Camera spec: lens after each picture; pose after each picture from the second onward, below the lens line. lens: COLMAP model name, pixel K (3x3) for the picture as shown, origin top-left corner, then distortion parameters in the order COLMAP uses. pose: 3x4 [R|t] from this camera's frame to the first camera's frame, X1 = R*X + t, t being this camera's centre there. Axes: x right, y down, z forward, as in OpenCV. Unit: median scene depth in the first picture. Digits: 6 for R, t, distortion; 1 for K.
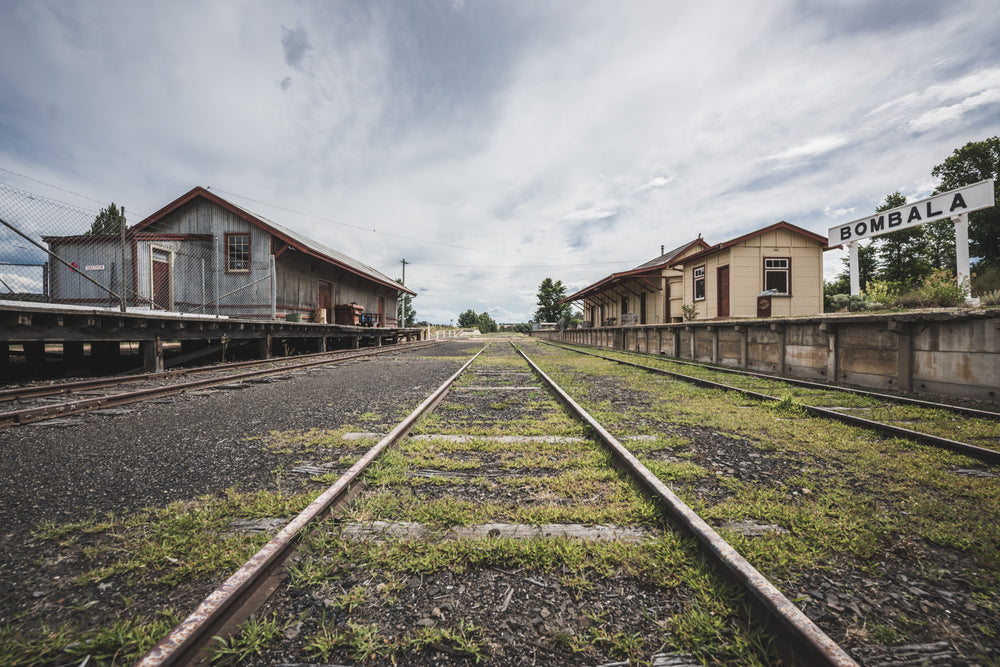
lens RADIAL K [[406.9, 0, 497.9], [0, 406.9, 333.8], [0, 0, 1]] dist [-0.000484, -0.000087]
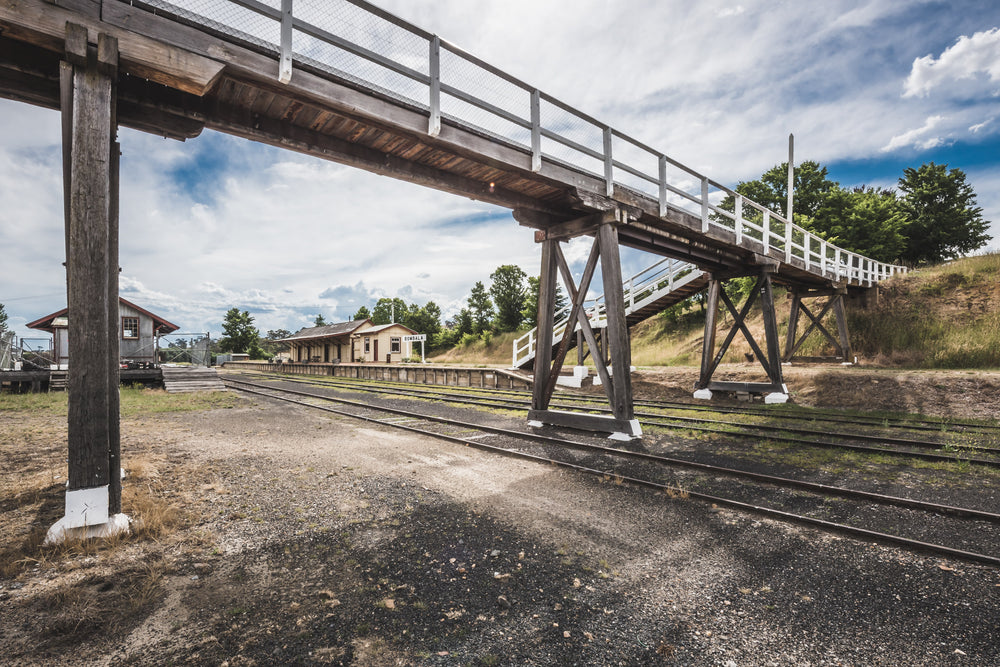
lens RADIAL K [[463.1, 0, 496.2], [0, 463.1, 338.6], [0, 0, 1]] dist [-0.002419, -0.000798]
pose [[0.760897, 0.027611, 0.648284, -0.688293], [0.002543, 0.998960, -0.045532, -0.048897], [-0.648867, 0.036293, 0.760036, -1.561667]]
